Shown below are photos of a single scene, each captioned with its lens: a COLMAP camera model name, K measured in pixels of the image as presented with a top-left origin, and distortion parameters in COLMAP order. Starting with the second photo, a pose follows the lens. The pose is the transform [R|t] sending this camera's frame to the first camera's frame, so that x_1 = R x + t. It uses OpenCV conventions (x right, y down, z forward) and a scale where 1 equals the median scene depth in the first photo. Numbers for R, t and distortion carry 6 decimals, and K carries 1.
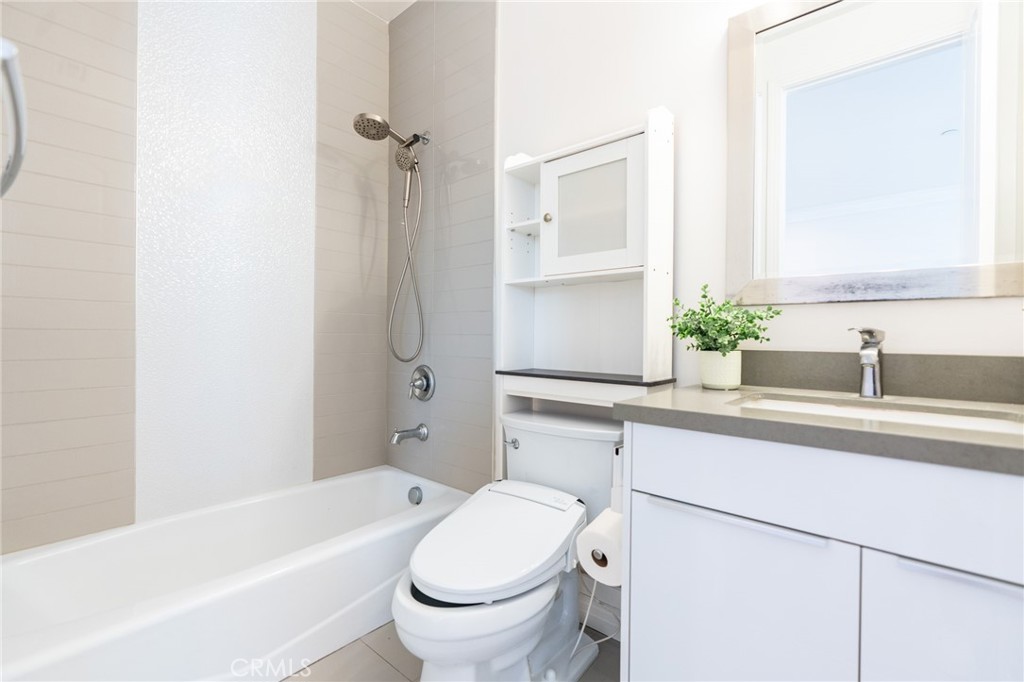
lens RADIAL K [[458.1, 0, 508.5], [0, 458.1, 341.0], [0, 0, 1]] dist [-0.013185, 0.005415]
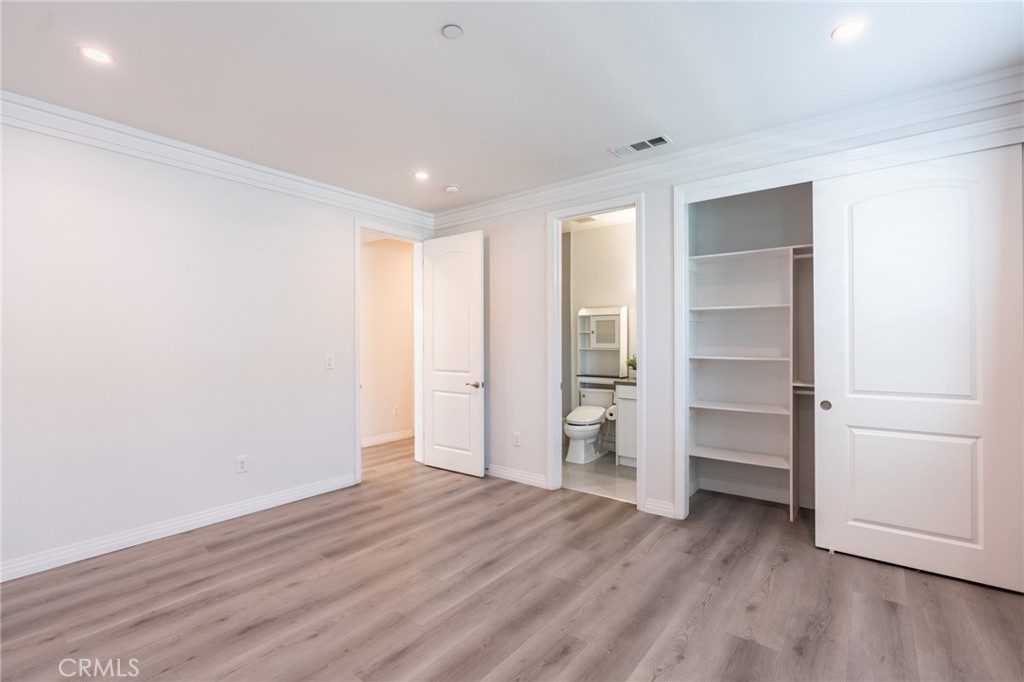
lens RADIAL K [[458.1, 0, 508.5], [0, 458.1, 341.0], [0, 0, 1]] dist [-0.013185, 0.005415]
pose [[0.998546, -0.006723, 0.053487, -0.789914], [0.006992, 0.999964, -0.004844, -0.193576], [-0.053452, 0.005211, 0.998557, -2.622253]]
